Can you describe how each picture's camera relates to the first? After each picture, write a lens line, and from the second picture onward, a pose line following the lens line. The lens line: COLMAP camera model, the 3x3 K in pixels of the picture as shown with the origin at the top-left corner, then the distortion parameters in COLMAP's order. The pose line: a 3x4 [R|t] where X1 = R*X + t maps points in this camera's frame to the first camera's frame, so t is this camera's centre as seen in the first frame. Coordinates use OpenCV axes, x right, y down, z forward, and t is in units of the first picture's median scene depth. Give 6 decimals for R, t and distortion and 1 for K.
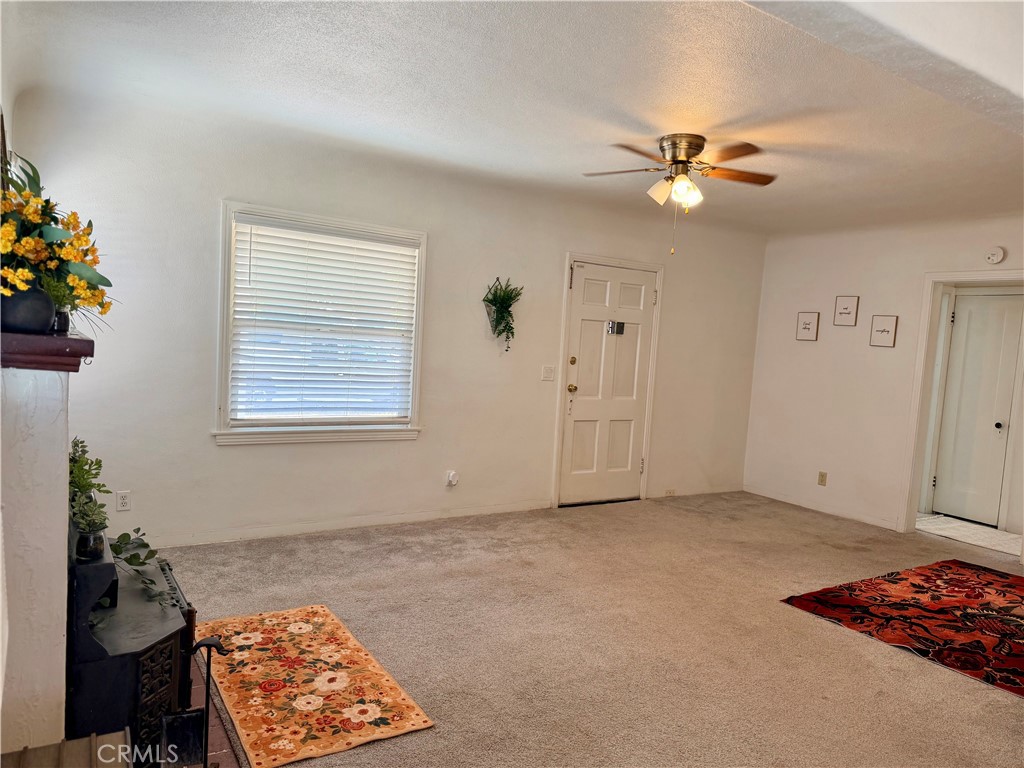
lens RADIAL K [[722.9, 0, 514.8], [0, 722.9, 386.3], [0, 0, 1]] dist [0.070079, -0.089227]
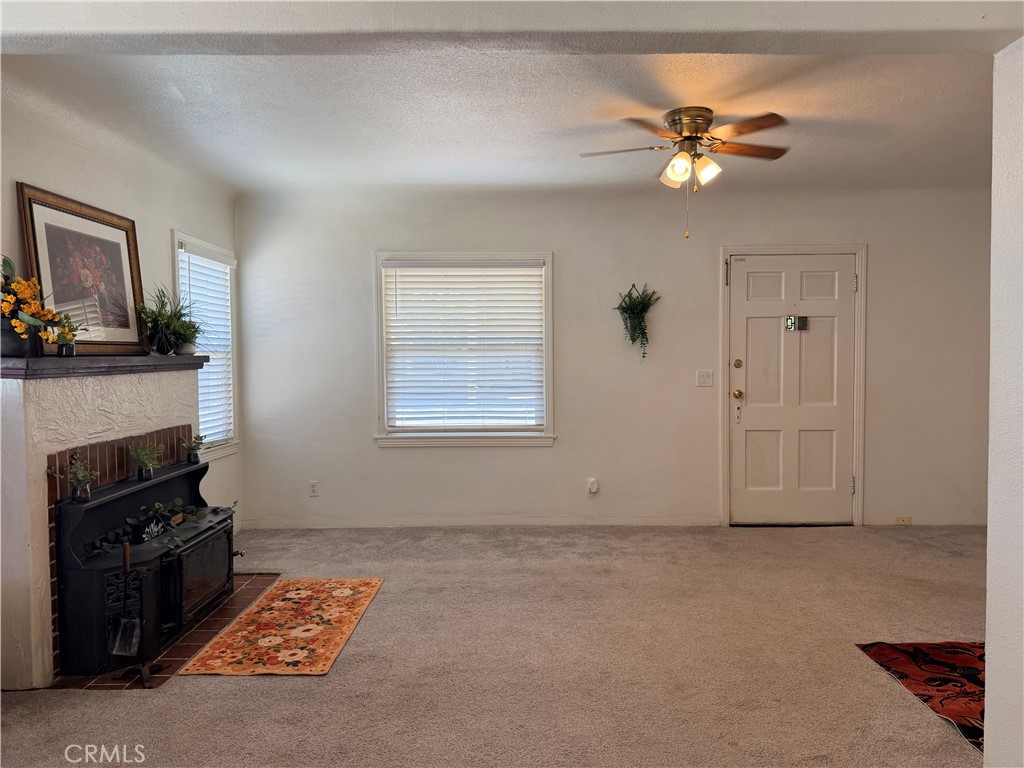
lens RADIAL K [[722.9, 0, 503.0], [0, 722.9, 376.6], [0, 0, 1]] dist [0.070079, -0.089227]
pose [[0.825406, -0.049141, -0.562397, 0.467481], [0.021614, 0.998225, -0.055502, 0.033574], [0.564126, 0.033656, 0.825003, 0.103086]]
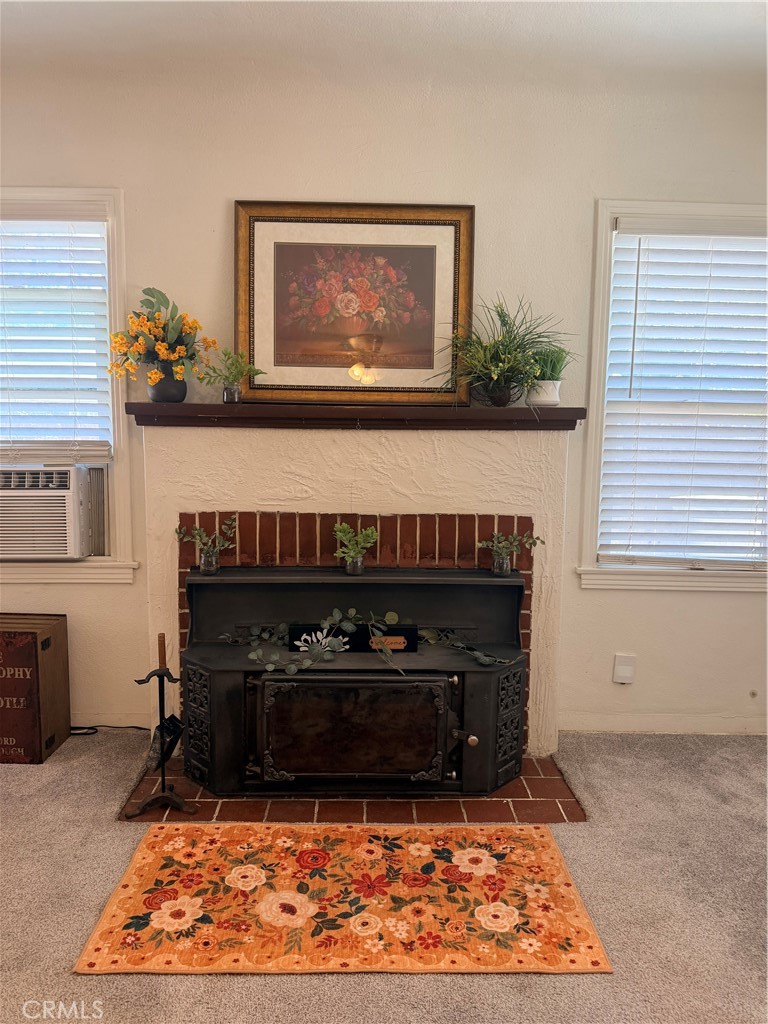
lens RADIAL K [[722.9, 0, 377.0], [0, 722.9, 515.7], [0, 0, 1]] dist [0.070079, -0.089227]
pose [[-0.524193, 0.039426, -0.850686, 0.165580], [-0.099720, 0.989214, 0.107294, -0.019251], [0.845741, 0.141073, -0.514607, 0.870648]]
